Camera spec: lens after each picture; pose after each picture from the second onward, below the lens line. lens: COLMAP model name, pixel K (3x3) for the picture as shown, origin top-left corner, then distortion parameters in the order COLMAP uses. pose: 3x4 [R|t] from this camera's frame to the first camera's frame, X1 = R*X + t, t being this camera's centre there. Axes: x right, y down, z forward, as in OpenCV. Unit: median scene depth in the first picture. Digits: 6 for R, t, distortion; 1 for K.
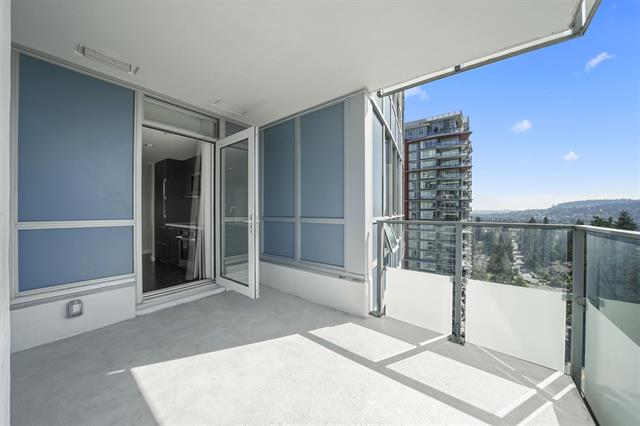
lens RADIAL K [[220.2, 0, 322.5], [0, 220.2, 213.3], [0, 0, 1]] dist [-0.002304, -0.000106]
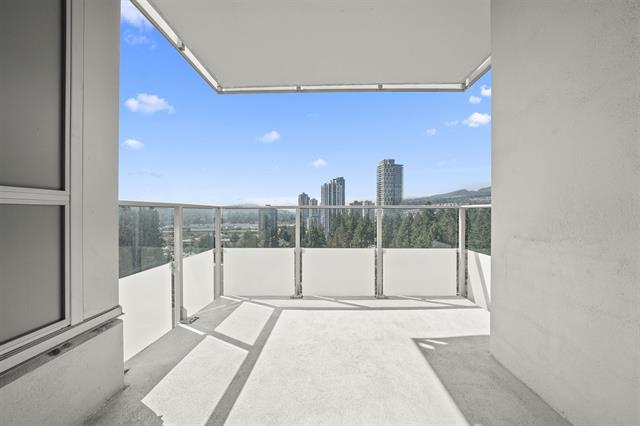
lens RADIAL K [[235.8, 0, 323.9], [0, 235.8, 211.3], [0, 0, 1]] dist [0.000172, 0.000018]
pose [[-0.578972, 0.005625, 0.815328, -0.713940], [0.006859, 0.999974, -0.002028, 0.092112], [-0.815318, 0.004418, -0.578996, 1.259208]]
